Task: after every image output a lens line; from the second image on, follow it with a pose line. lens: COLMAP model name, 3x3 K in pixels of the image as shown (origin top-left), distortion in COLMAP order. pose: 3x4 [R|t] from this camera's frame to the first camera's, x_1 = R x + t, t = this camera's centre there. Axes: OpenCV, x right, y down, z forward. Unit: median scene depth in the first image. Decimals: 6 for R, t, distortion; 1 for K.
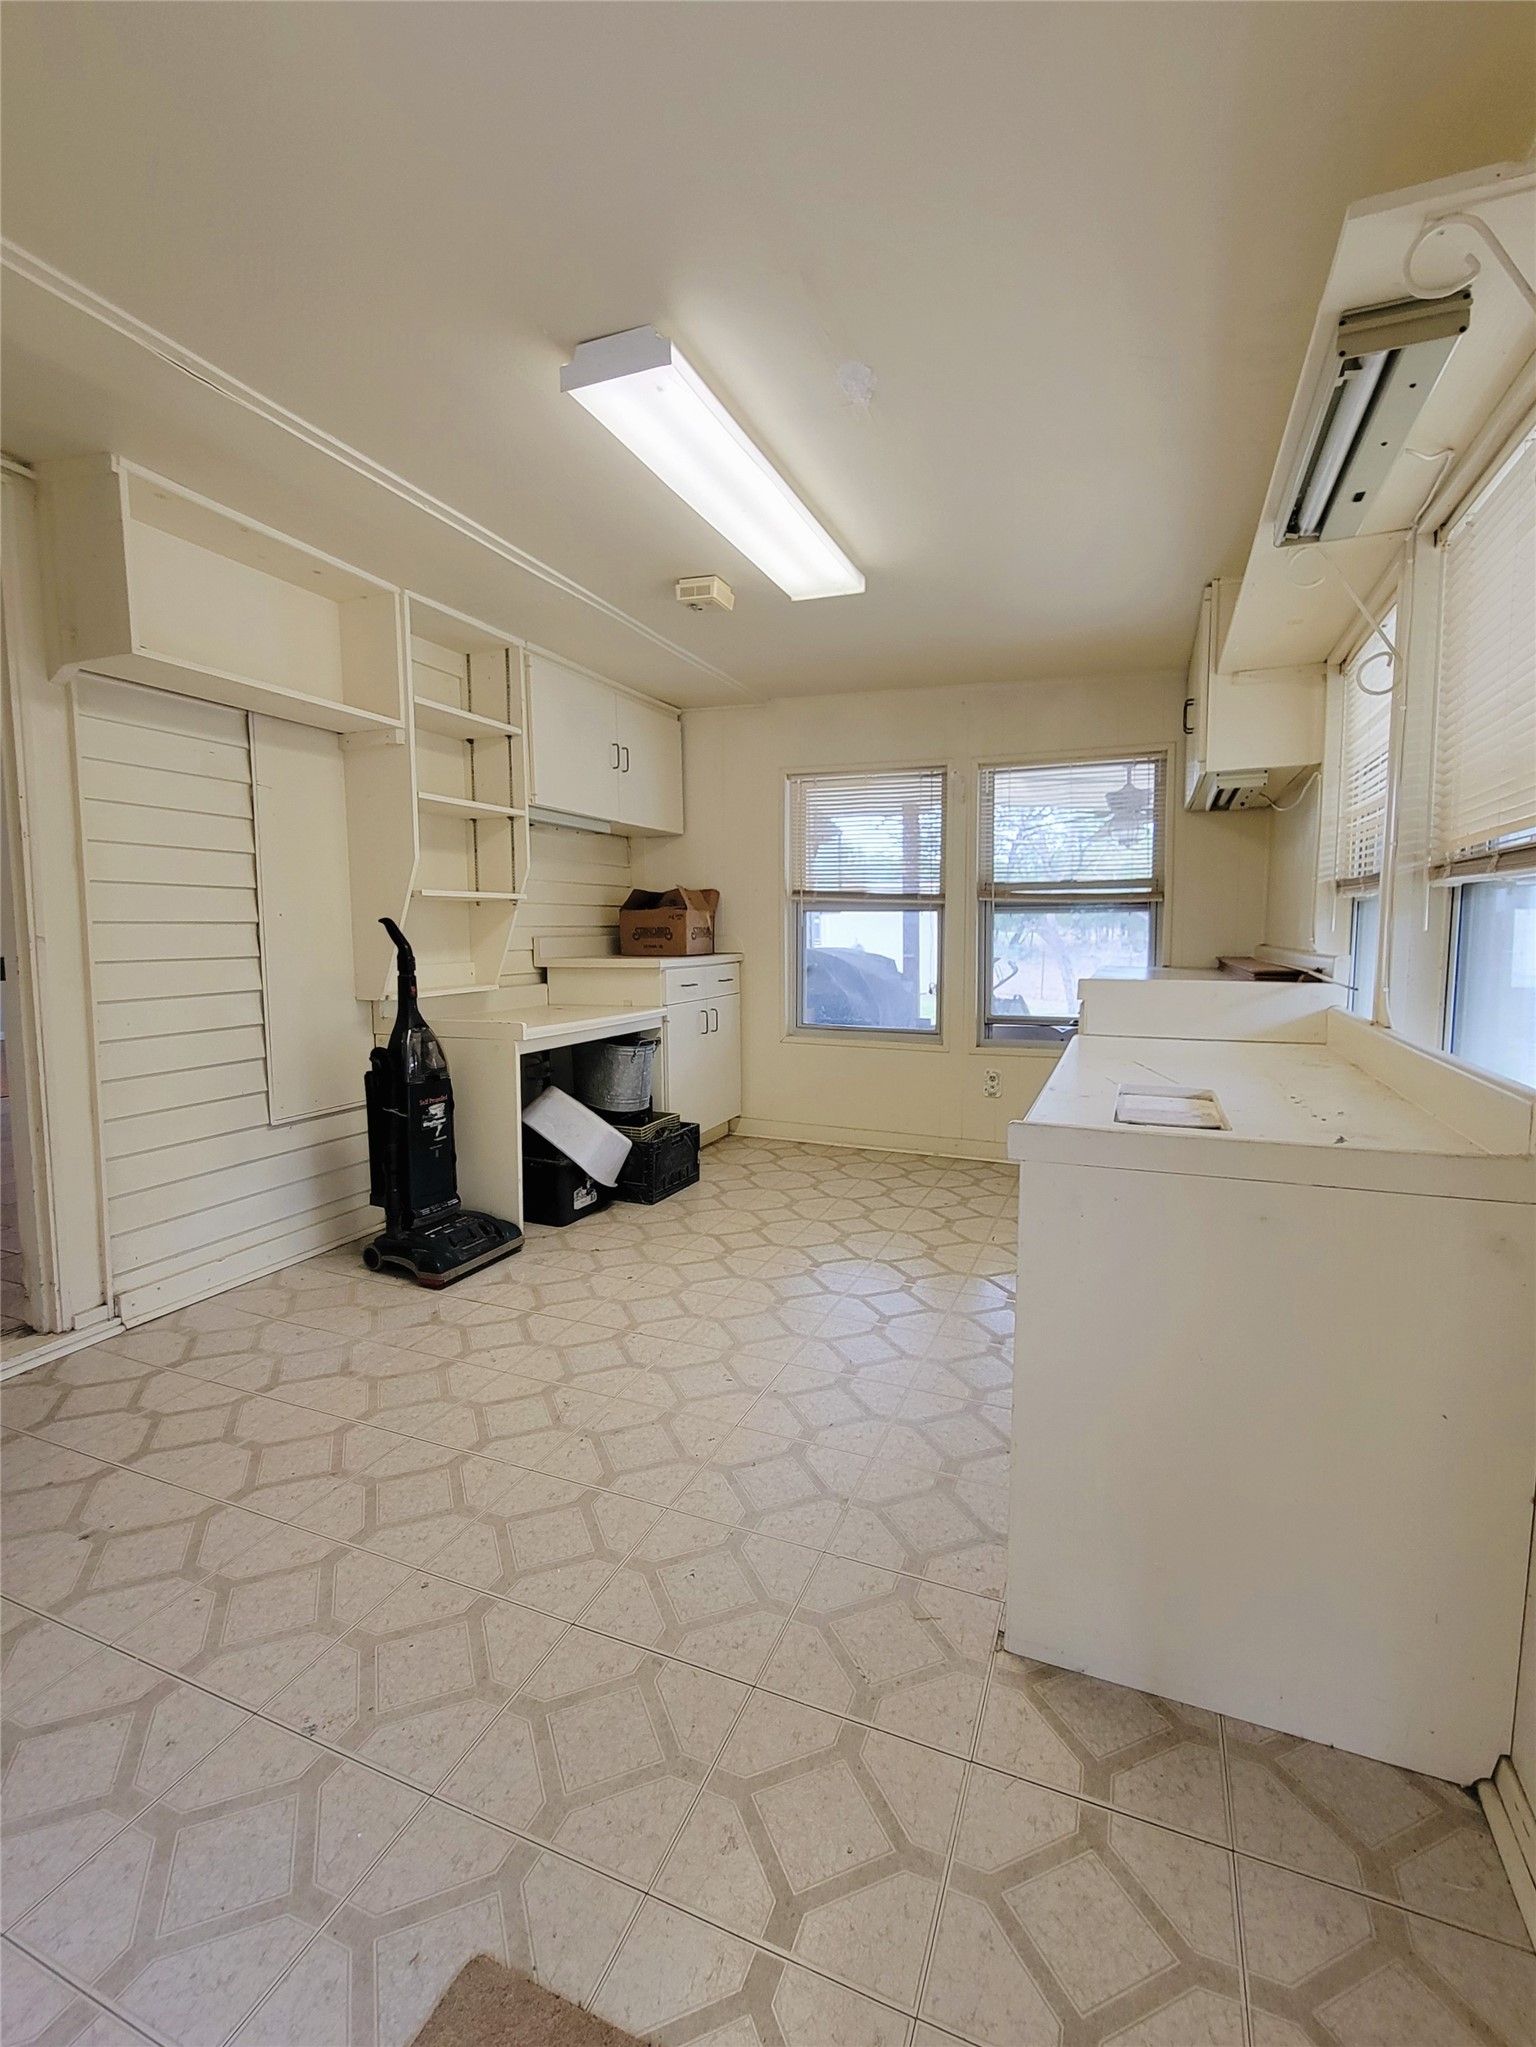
lens RADIAL K [[874.1, 0, 774.4], [0, 874.1, 1015.2], [0, 0, 1]] dist [0.006857, -0.005380]
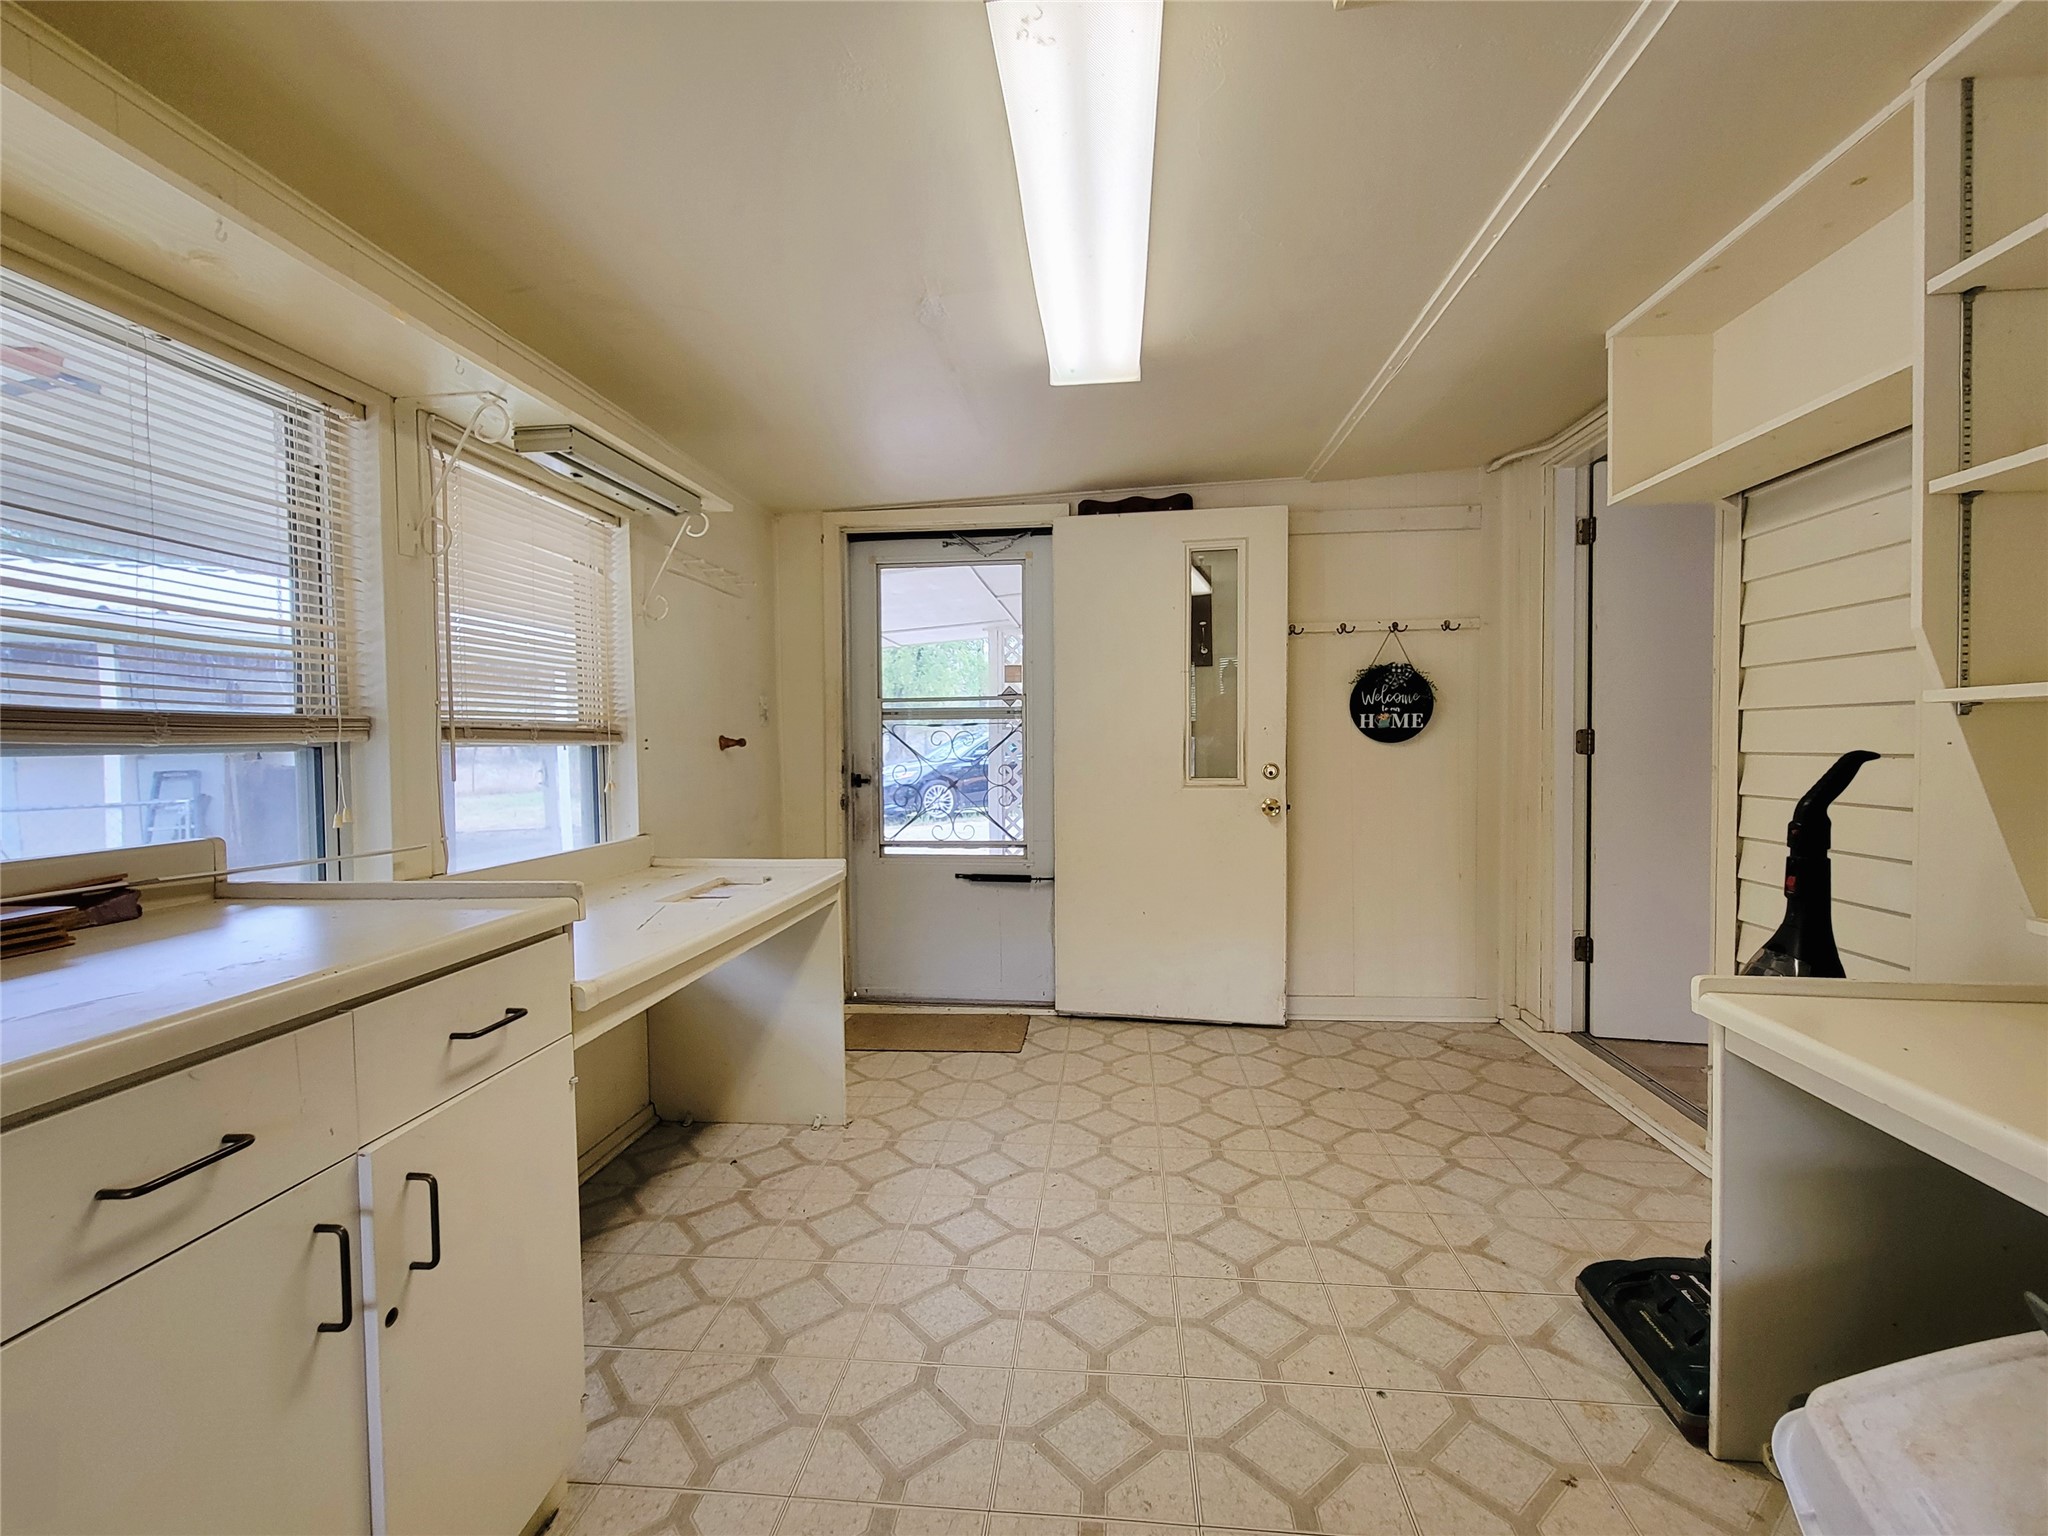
lens RADIAL K [[874.5, 0, 1023.8], [0, 874.5, 766.8], [0, 0, 1]] dist [0.006857, -0.005380]
pose [[-0.958155, 0.022166, -0.285390, 0.283070], [-0.013409, 0.992427, 0.122100, -0.227288], [0.285935, 0.120817, -0.950602, 1.930666]]
